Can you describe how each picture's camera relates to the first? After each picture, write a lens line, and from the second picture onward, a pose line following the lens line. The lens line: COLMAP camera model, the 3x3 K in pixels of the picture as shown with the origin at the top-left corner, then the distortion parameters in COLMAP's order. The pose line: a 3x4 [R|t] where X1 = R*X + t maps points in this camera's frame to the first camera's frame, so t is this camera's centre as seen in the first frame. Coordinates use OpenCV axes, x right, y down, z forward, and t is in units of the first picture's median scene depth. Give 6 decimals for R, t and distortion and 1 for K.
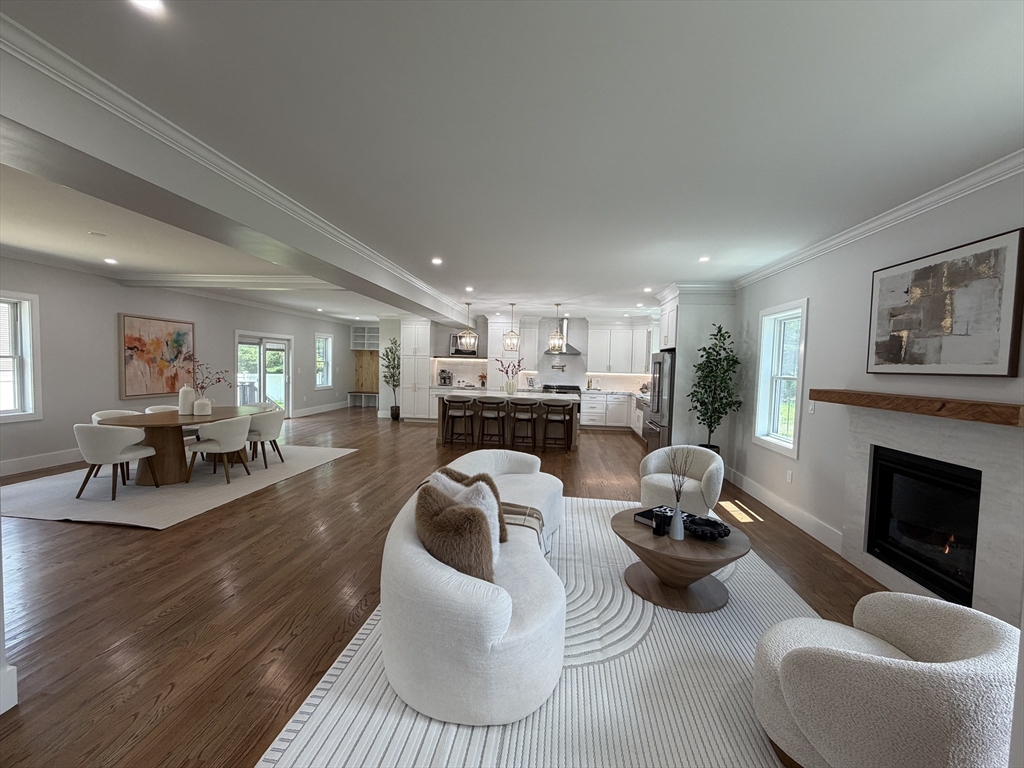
lens RADIAL K [[407.8, 0, 517.4], [0, 407.8, 386.1], [0, 0, 1]] dist [0.003460, -0.000183]
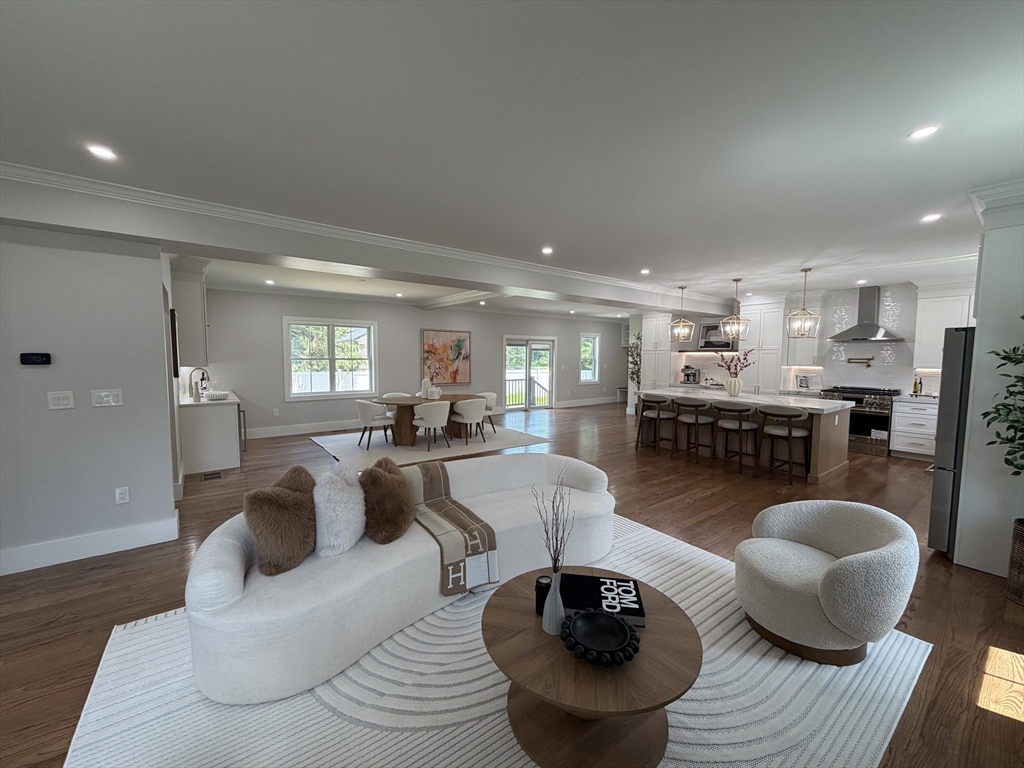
lens RADIAL K [[407.8, 0, 528.8], [0, 407.8, 382.4], [0, 0, 1]] dist [0.003460, -0.000183]
pose [[0.697129, 0.022540, -0.716591, 0.244624], [-0.025038, 0.999661, 0.007086, -0.001706], [0.716509, 0.013002, 0.697457, 0.161844]]
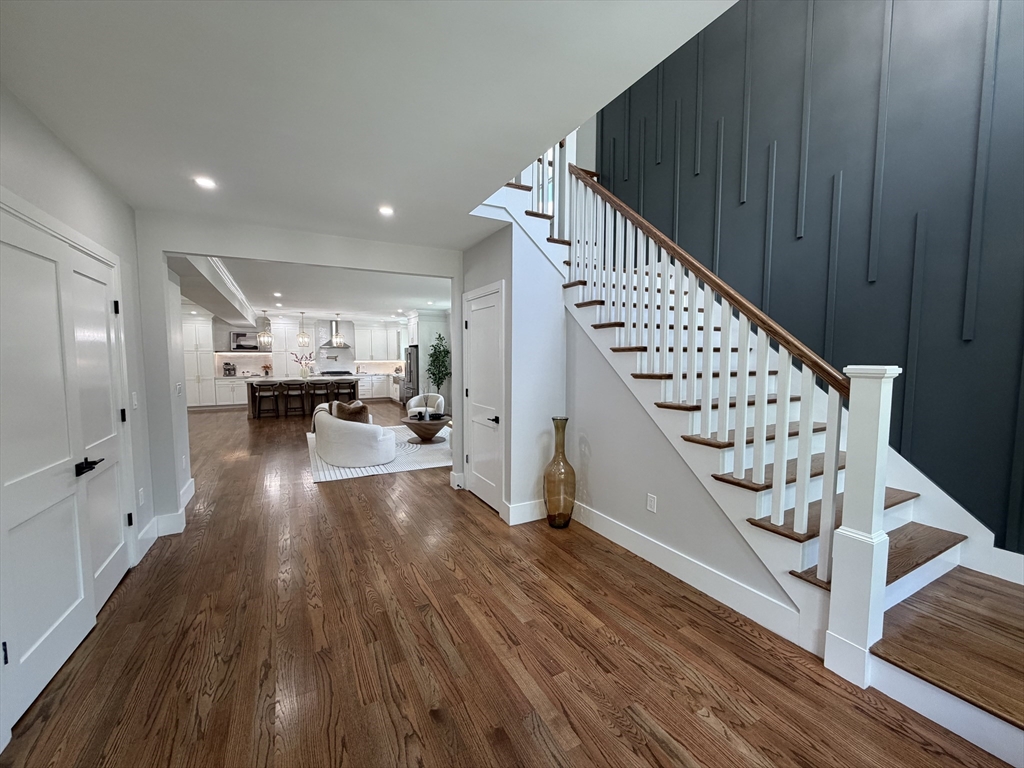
lens RADIAL K [[407.8, 0, 514.2], [0, 407.8, 384.4], [0, 0, 1]] dist [0.003460, -0.000183]
pose [[0.814606, -0.066625, 0.576176, -0.220120], [0.051725, 0.997767, 0.042245, 0.017763], [-0.577704, -0.004610, 0.816233, -0.499267]]
